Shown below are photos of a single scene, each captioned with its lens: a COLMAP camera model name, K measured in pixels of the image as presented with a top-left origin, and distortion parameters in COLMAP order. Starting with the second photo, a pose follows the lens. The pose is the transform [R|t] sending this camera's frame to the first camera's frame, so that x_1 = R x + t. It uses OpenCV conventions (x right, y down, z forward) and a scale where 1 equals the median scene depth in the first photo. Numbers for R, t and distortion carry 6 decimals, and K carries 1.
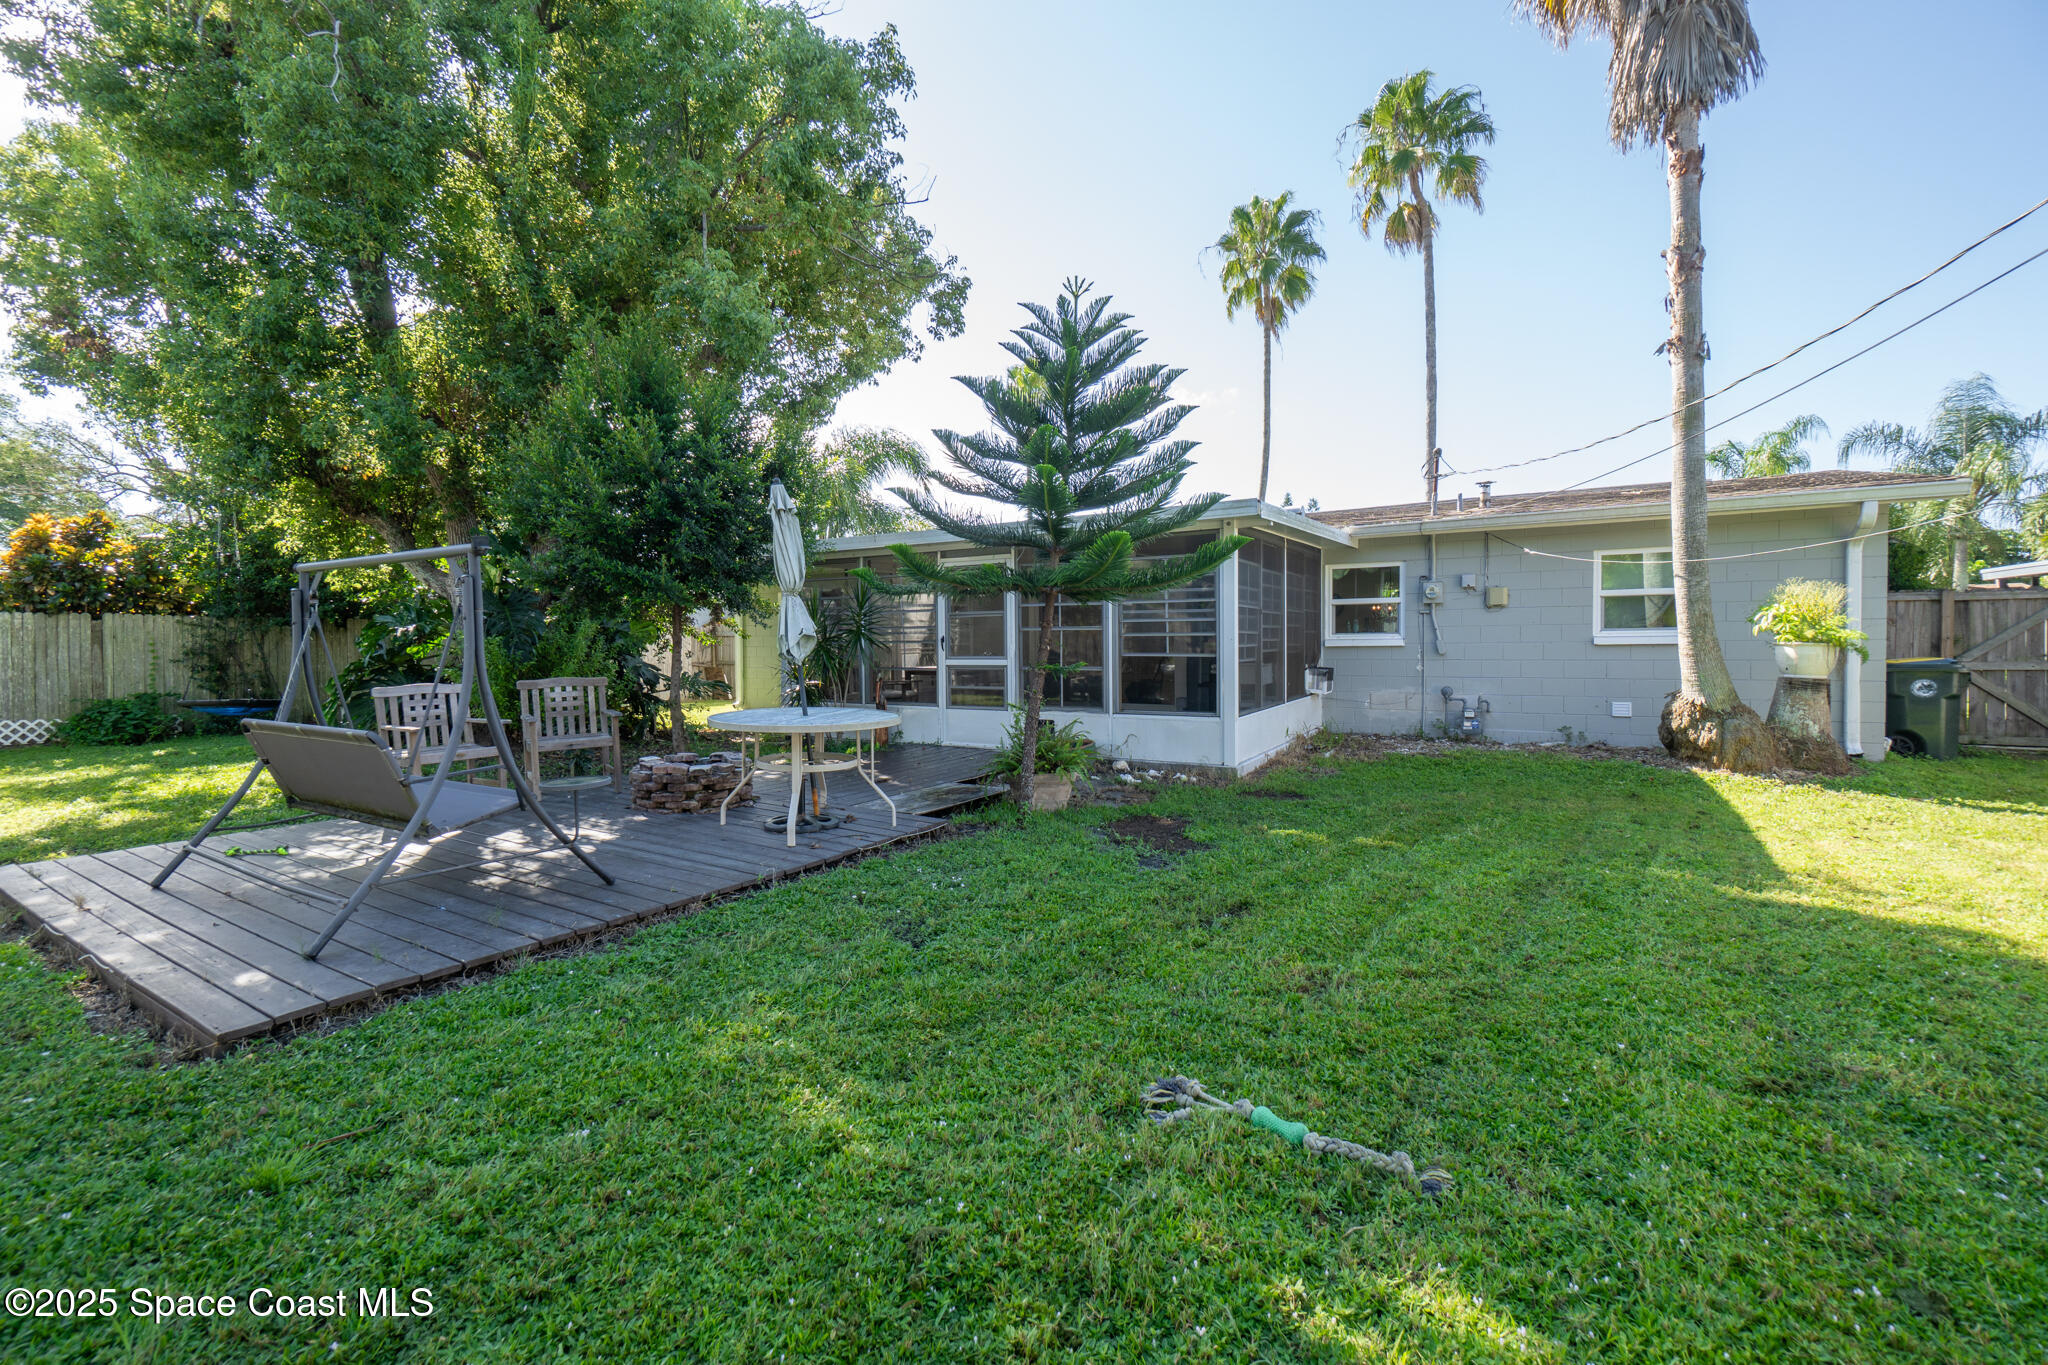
lens RADIAL K [[882.6, 0, 1008.4], [0, 882.6, 664.0], [0, 0, 1]] dist [-0.002404, -0.000582]
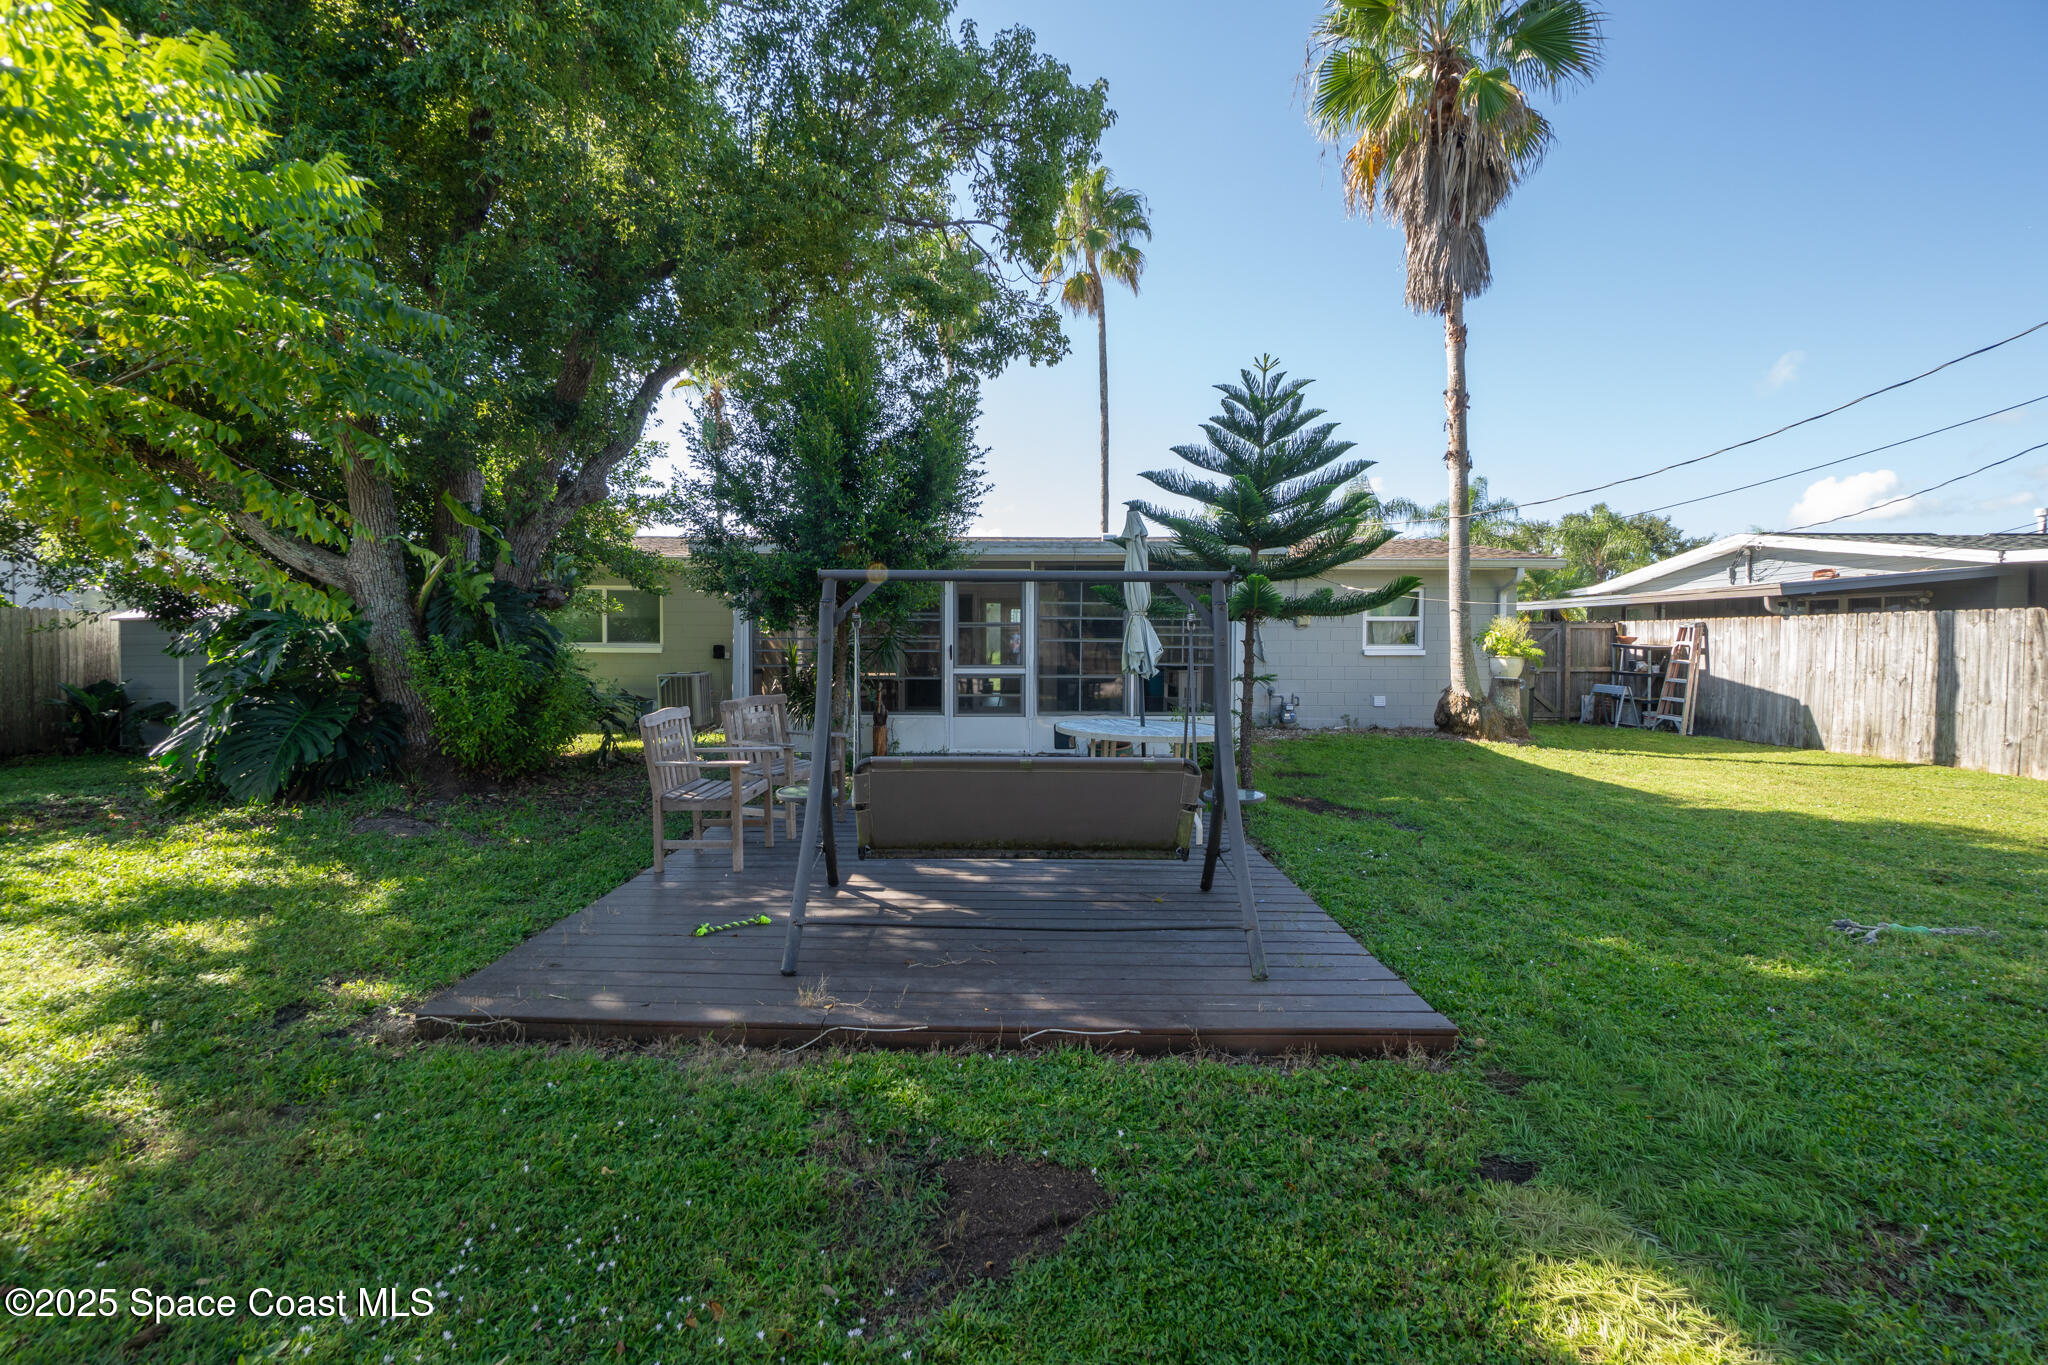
lens RADIAL K [[882.6, 0, 1008.4], [0, 882.6, 664.0], [0, 0, 1]] dist [-0.002404, -0.000582]
pose [[0.852743, -0.002997, 0.522322, -0.600151], [0.000195, 0.999985, 0.005420, -0.016834], [-0.522330, -0.004520, 0.852731, 0.109569]]
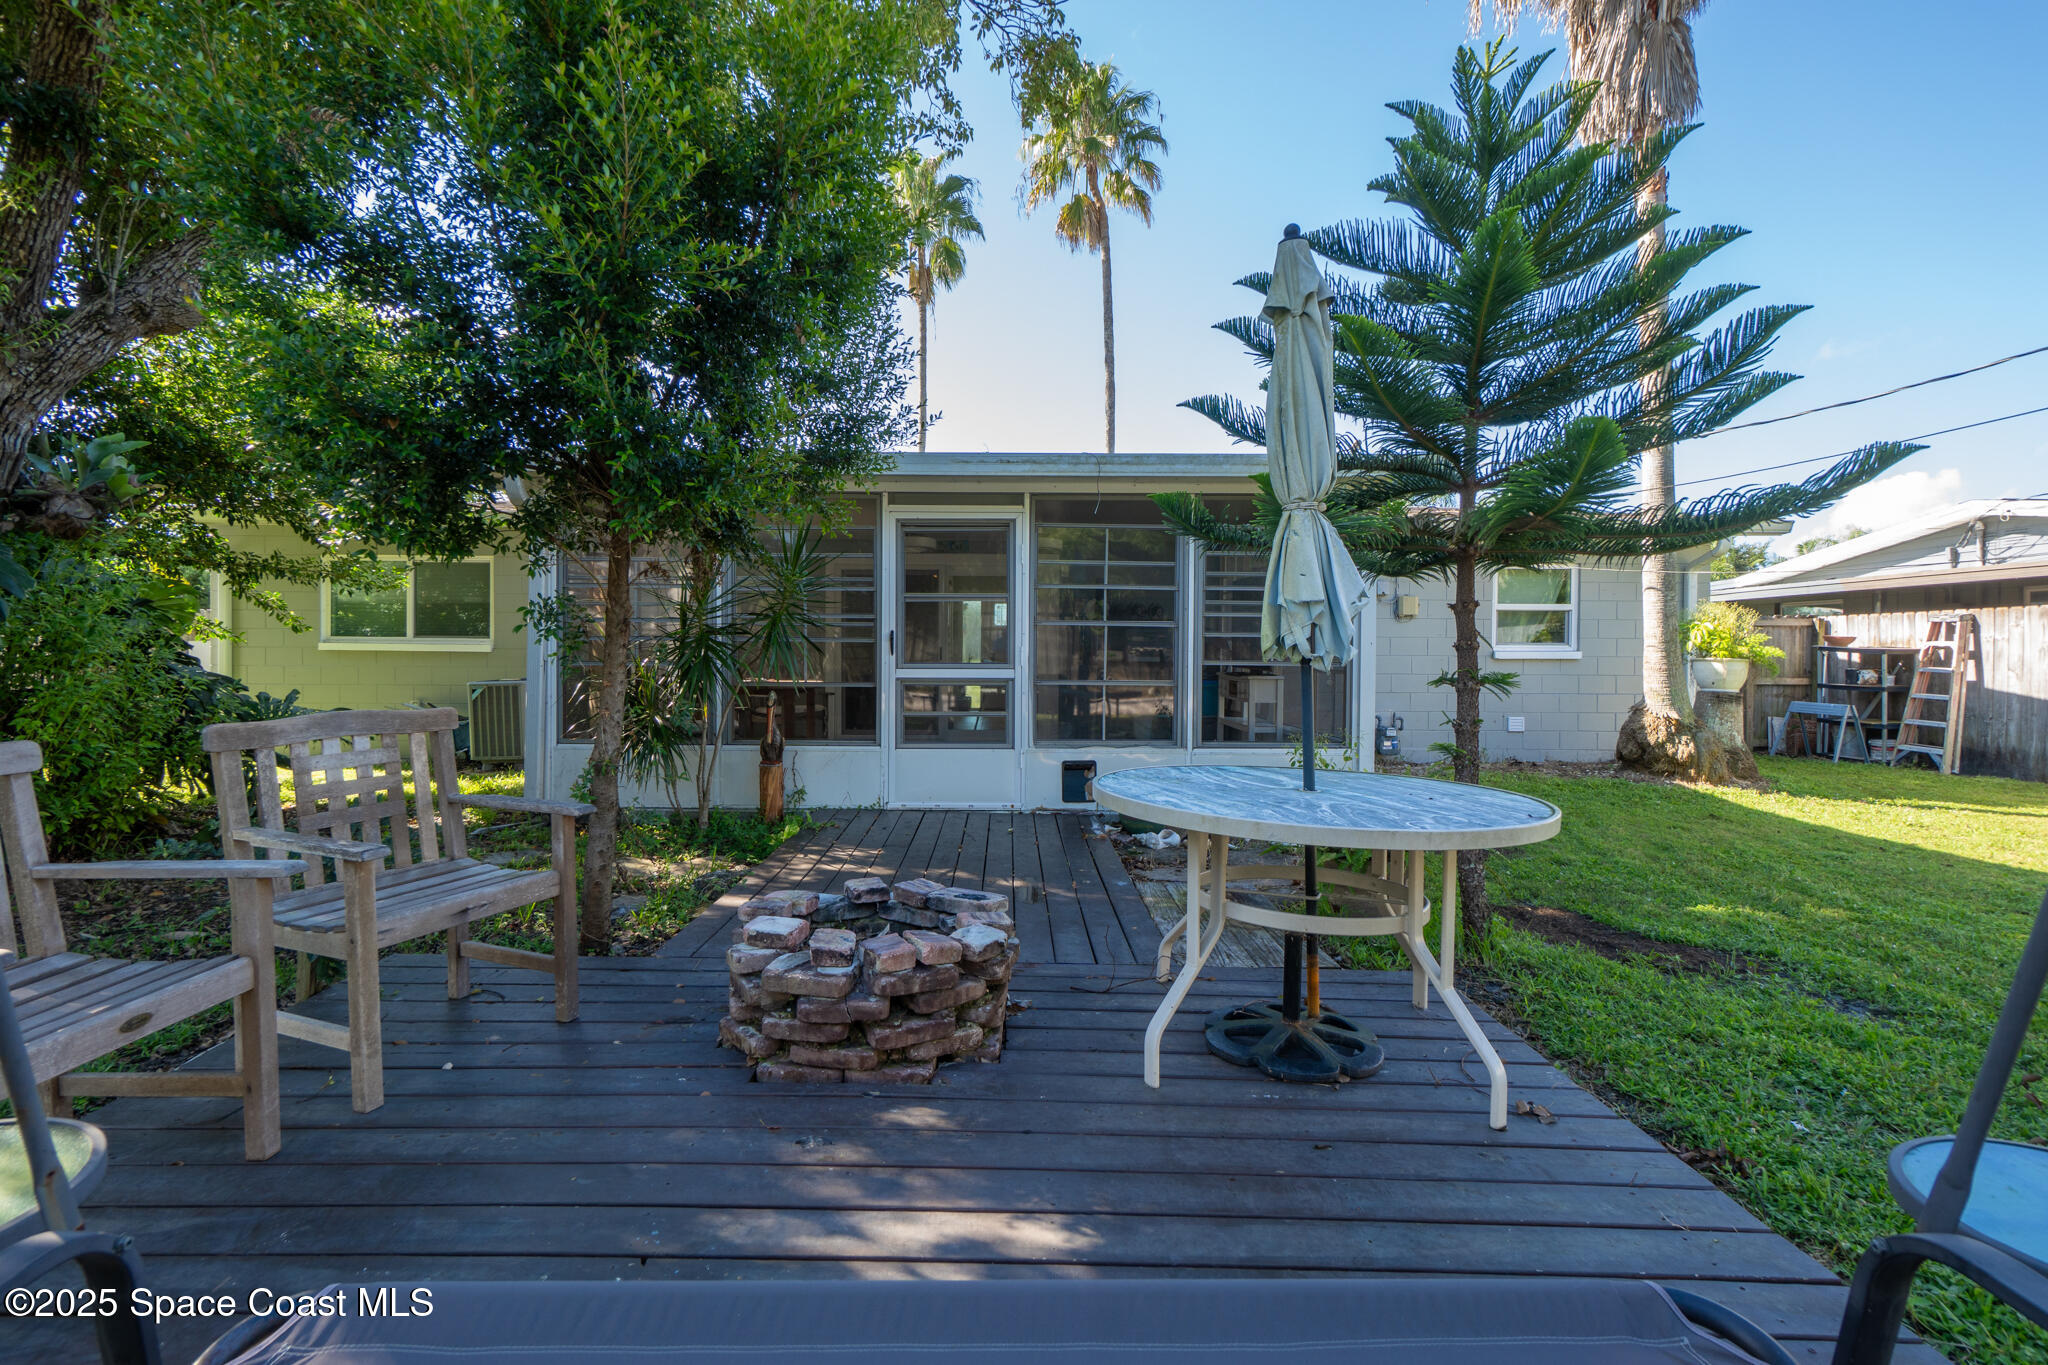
lens RADIAL K [[937.0, 0, 999.3], [0, 937.0, 669.0], [0, 0, 1]] dist [0.003097, -0.000042]
pose [[0.848960, 0.007038, 0.528410, -0.391195], [-0.002871, 0.999958, -0.008706, 0.000637], [-0.528449, 0.005874, 0.848944, 0.441430]]
